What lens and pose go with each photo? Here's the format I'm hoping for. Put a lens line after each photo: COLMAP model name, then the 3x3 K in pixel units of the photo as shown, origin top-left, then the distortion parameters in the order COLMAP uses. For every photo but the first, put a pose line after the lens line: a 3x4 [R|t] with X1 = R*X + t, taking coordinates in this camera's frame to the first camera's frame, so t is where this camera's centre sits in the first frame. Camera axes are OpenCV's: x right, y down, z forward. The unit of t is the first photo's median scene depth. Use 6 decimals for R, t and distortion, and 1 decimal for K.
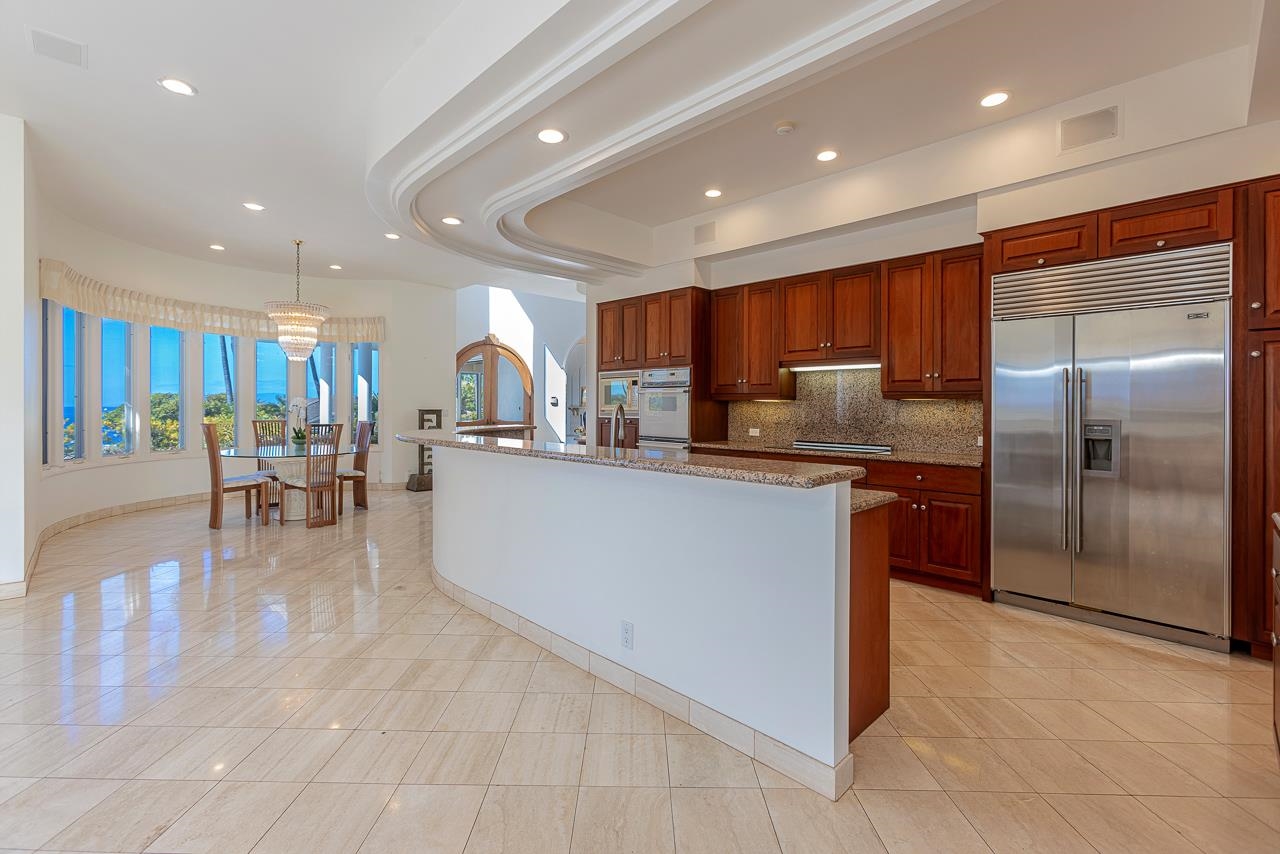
lens RADIAL K [[573.2, 0, 628.3], [0, 573.2, 419.3], [0, 0, 1]] dist [-0.002924, 0.000168]
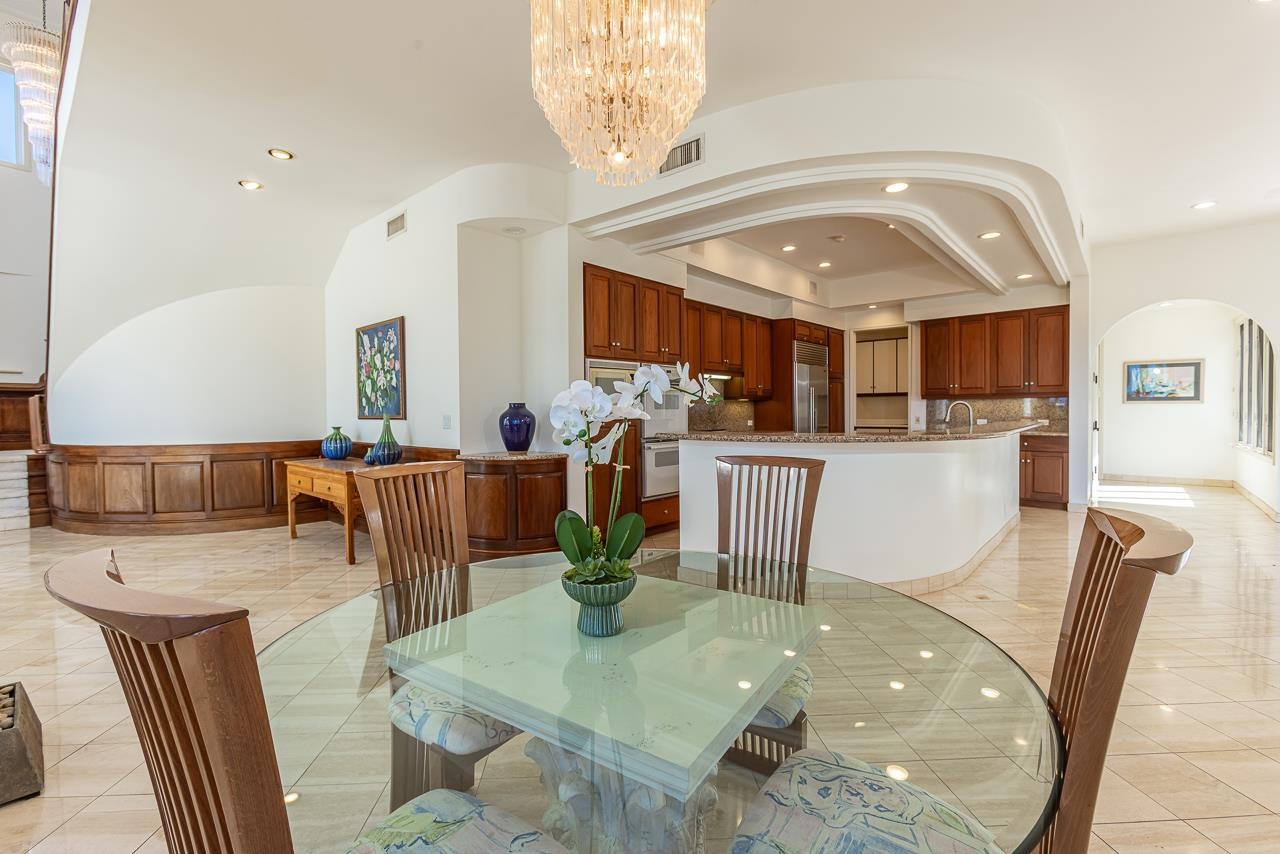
lens RADIAL K [[573.2, 0, 628.3], [0, 573.2, 419.3], [0, 0, 1]] dist [-0.002924, 0.000168]
pose [[-0.089331, -0.025785, 0.995668, -0.932124], [0.030003, 0.999142, 0.028567, -0.028925], [-0.995550, 0.032425, -0.088480, 1.210896]]
